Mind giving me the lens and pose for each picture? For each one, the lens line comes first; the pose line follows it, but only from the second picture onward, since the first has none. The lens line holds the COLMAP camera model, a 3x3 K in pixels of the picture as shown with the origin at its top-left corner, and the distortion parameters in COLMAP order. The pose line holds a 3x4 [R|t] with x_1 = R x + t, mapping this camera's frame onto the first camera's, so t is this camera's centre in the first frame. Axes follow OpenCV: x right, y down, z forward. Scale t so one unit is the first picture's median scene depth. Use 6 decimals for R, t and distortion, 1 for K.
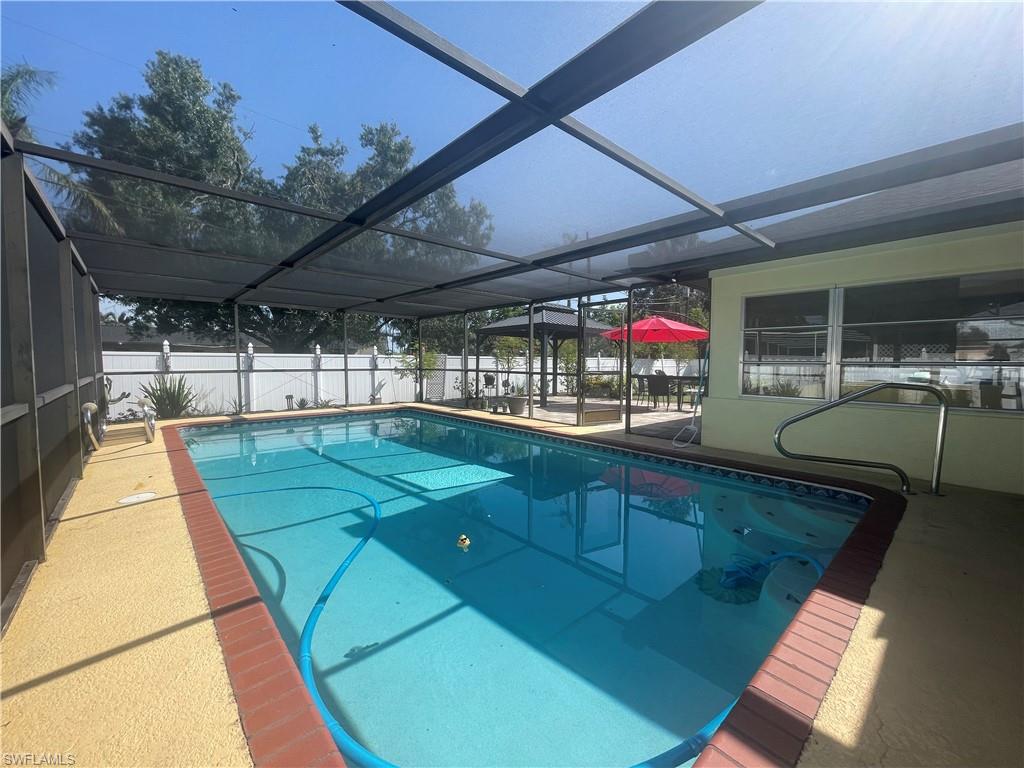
lens RADIAL K [[411.3, 0, 512.0], [0, 411.3, 384.0], [0, 0, 1]] dist [-0.004624, -0.000421]
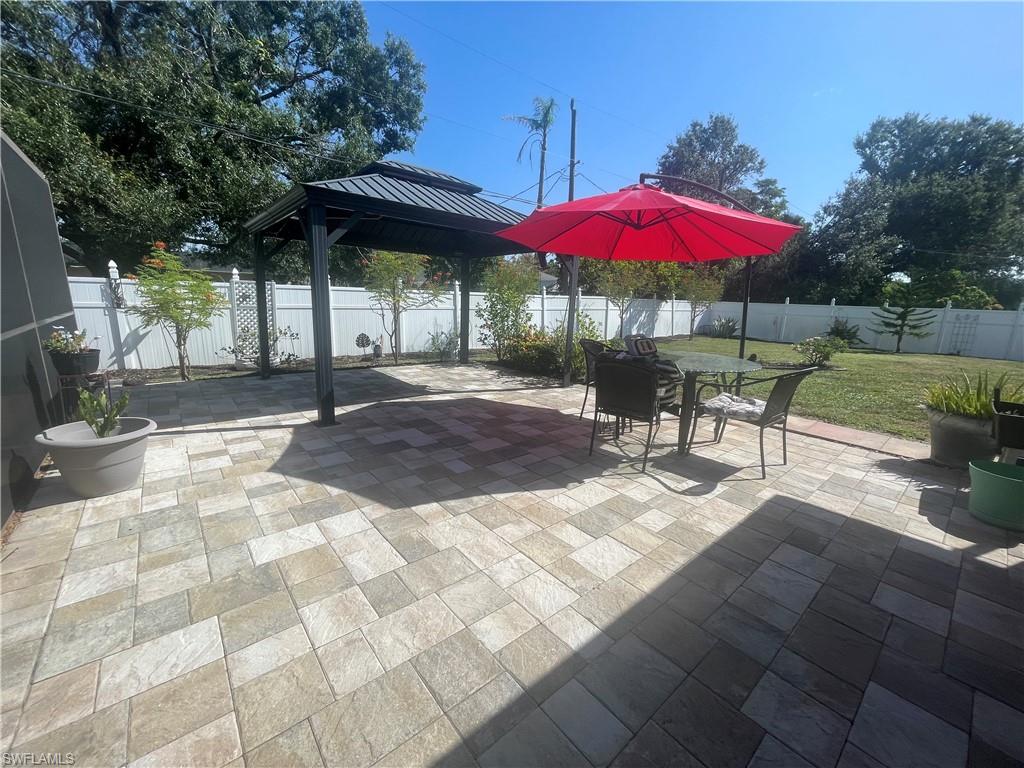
lens RADIAL K [[411.3, 0, 512.0], [0, 411.3, 384.0], [0, 0, 1]] dist [-0.004624, -0.000421]
pose [[0.999271, 0.029694, -0.023993, 0.109885], [-0.025748, 0.988247, 0.150682, -0.017571], [0.028186, -0.149954, 0.988291, 0.270015]]
